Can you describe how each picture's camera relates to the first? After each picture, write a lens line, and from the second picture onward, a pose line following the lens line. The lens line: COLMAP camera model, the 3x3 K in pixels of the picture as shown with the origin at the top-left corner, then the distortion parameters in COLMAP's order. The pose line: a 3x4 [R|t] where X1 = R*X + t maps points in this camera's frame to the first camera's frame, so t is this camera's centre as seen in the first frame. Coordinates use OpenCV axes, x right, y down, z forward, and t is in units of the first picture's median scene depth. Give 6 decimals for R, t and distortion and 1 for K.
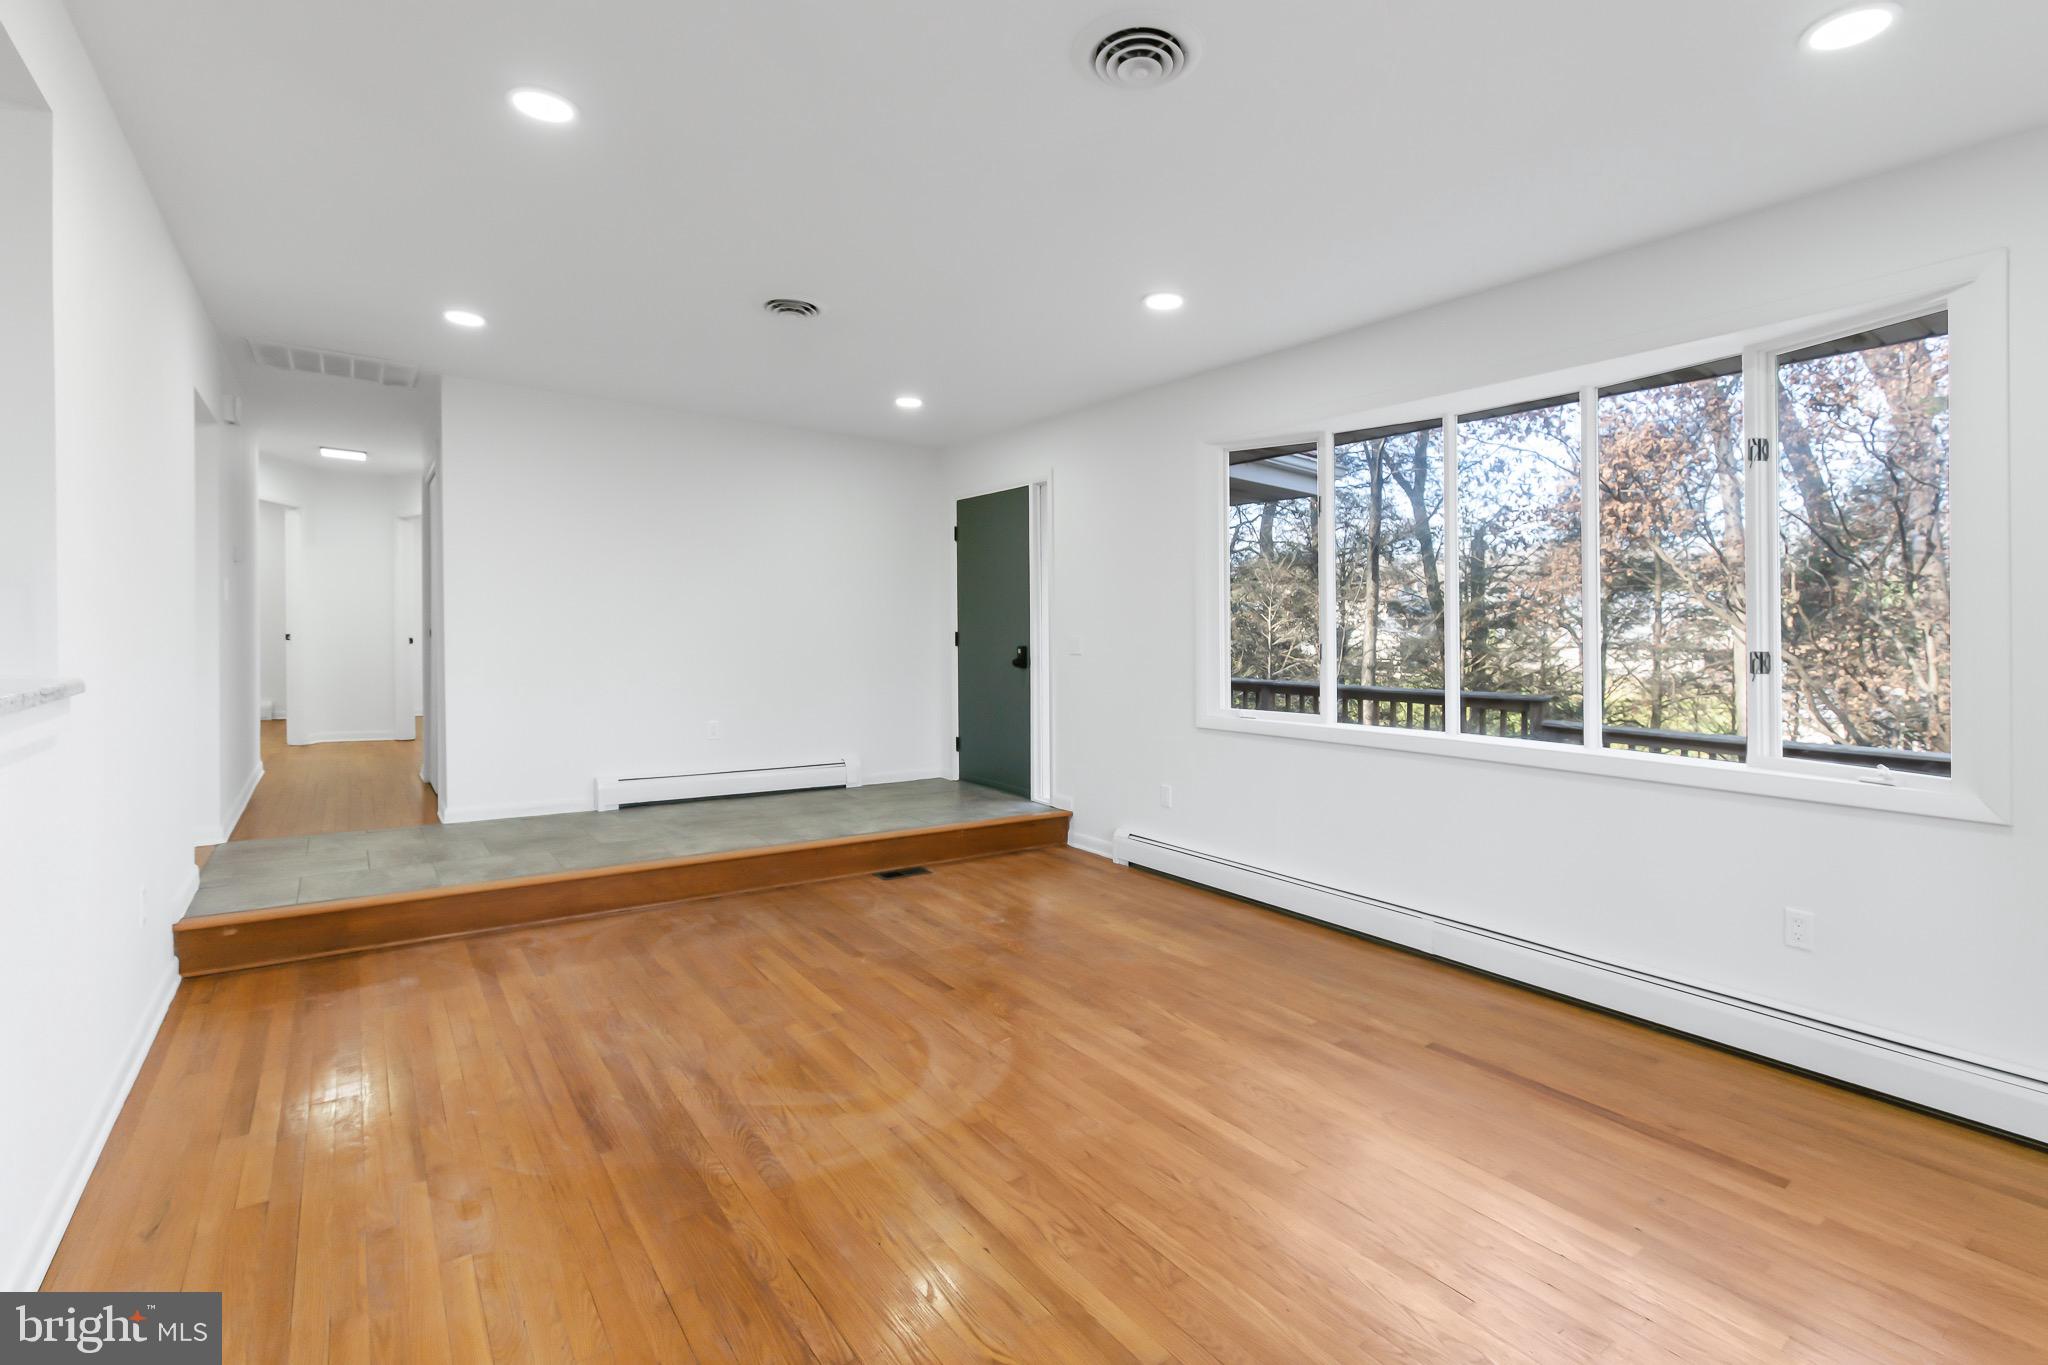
lens RADIAL K [[949.9, 0, 1036.7], [0, 949.9, 643.3], [0, 0, 1]] dist [0.000865, 0.000040]
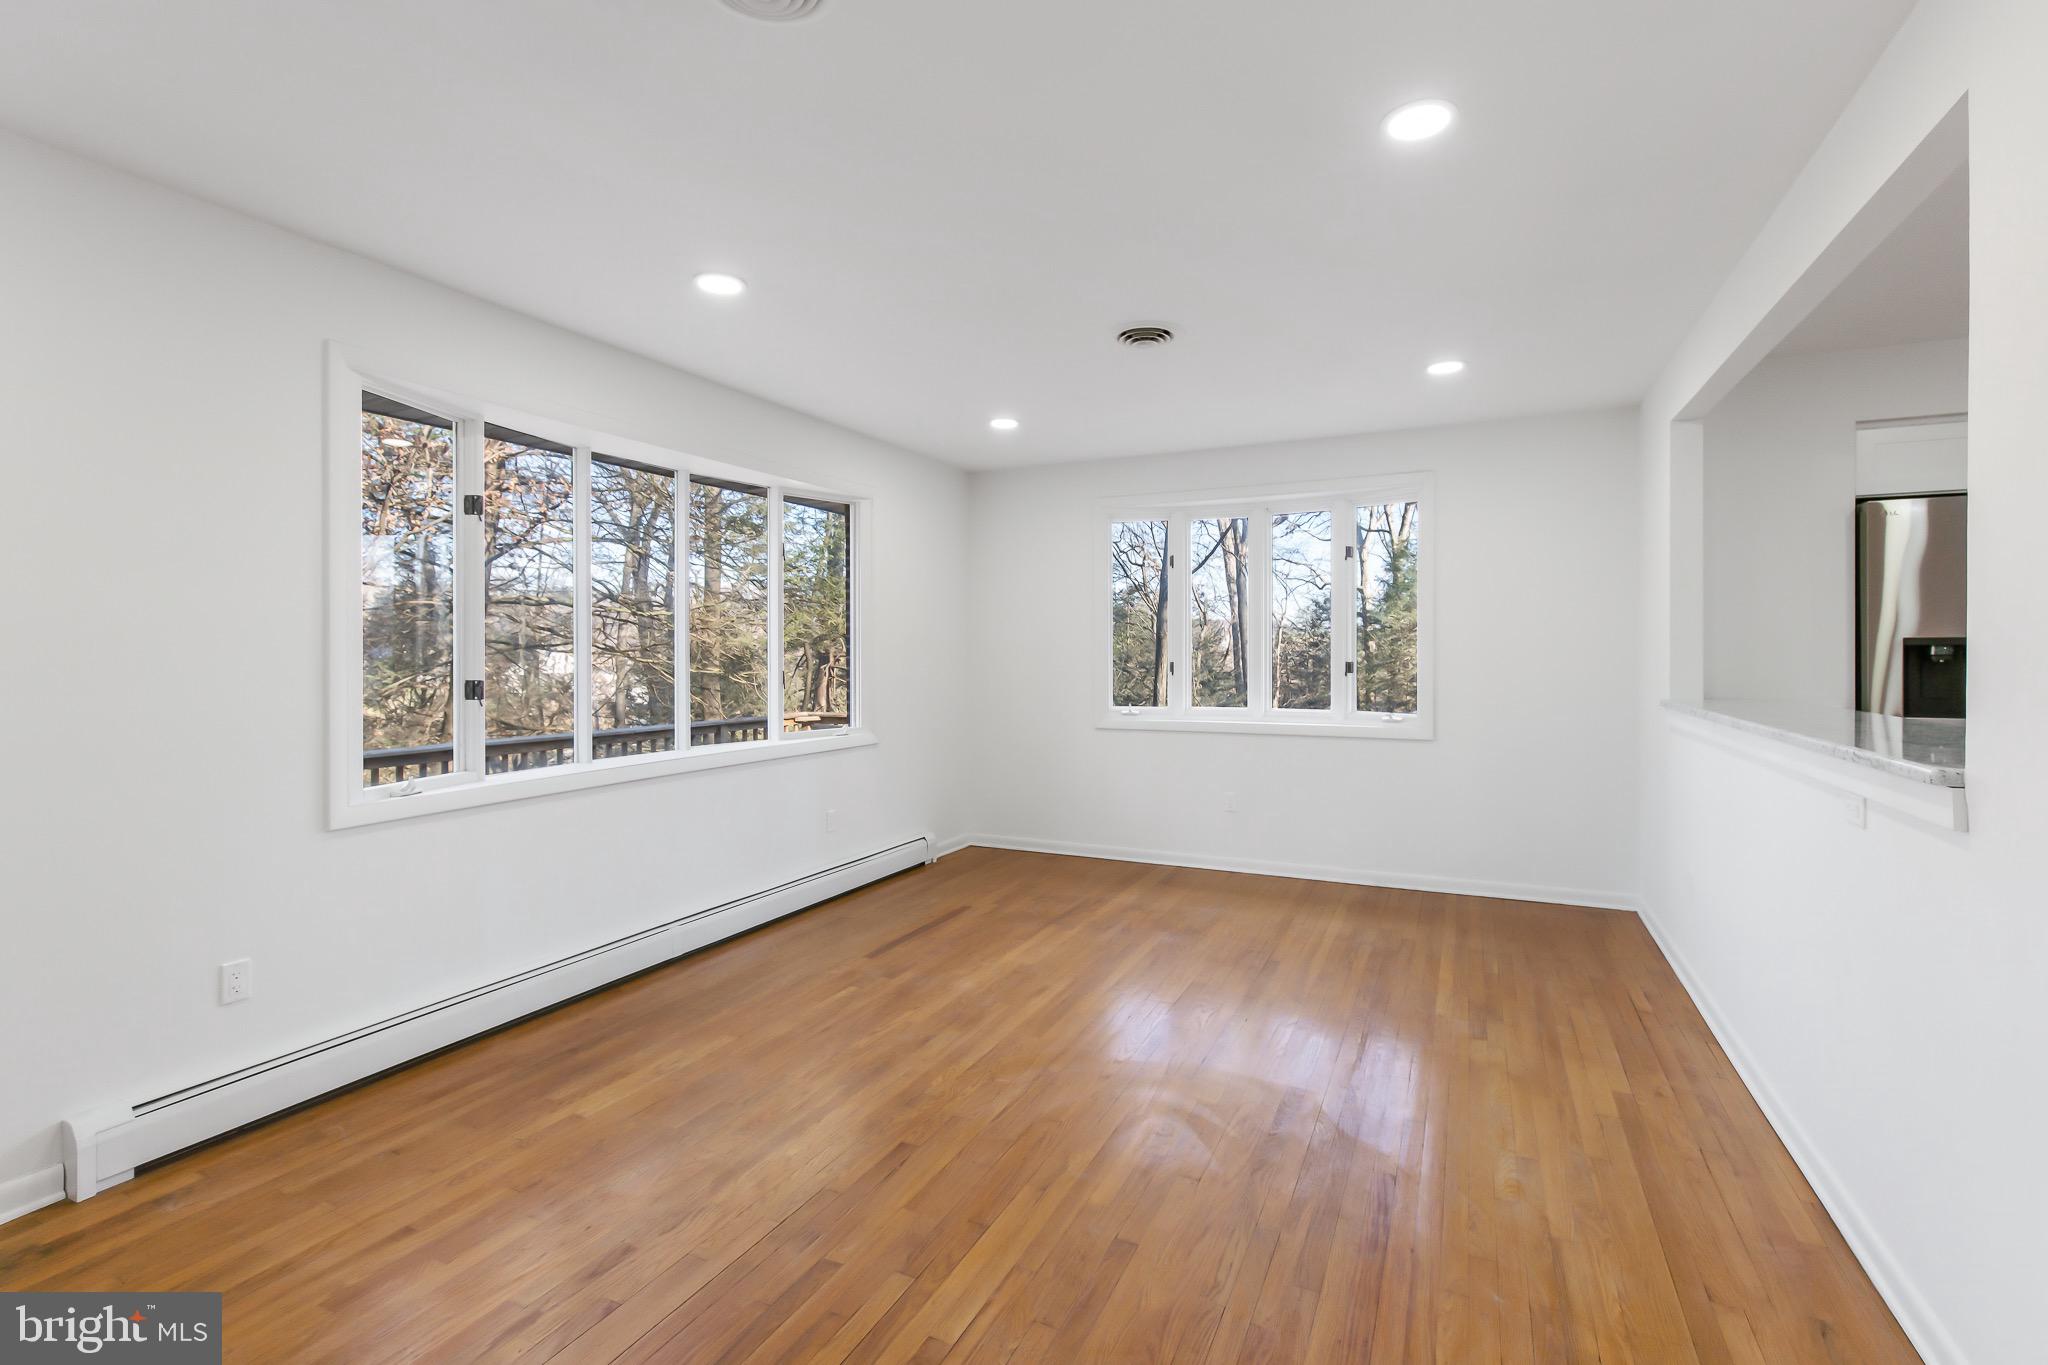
lens RADIAL K [[949.9, 0, 1036.7], [0, 949.9, 643.3], [0, 0, 1]] dist [0.000865, 0.000040]
pose [[-0.495013, -0.008587, 0.868843, -0.824334], [0.003702, 0.999921, 0.011991, -0.052979], [-0.868878, 0.009152, -0.494942, 1.305876]]
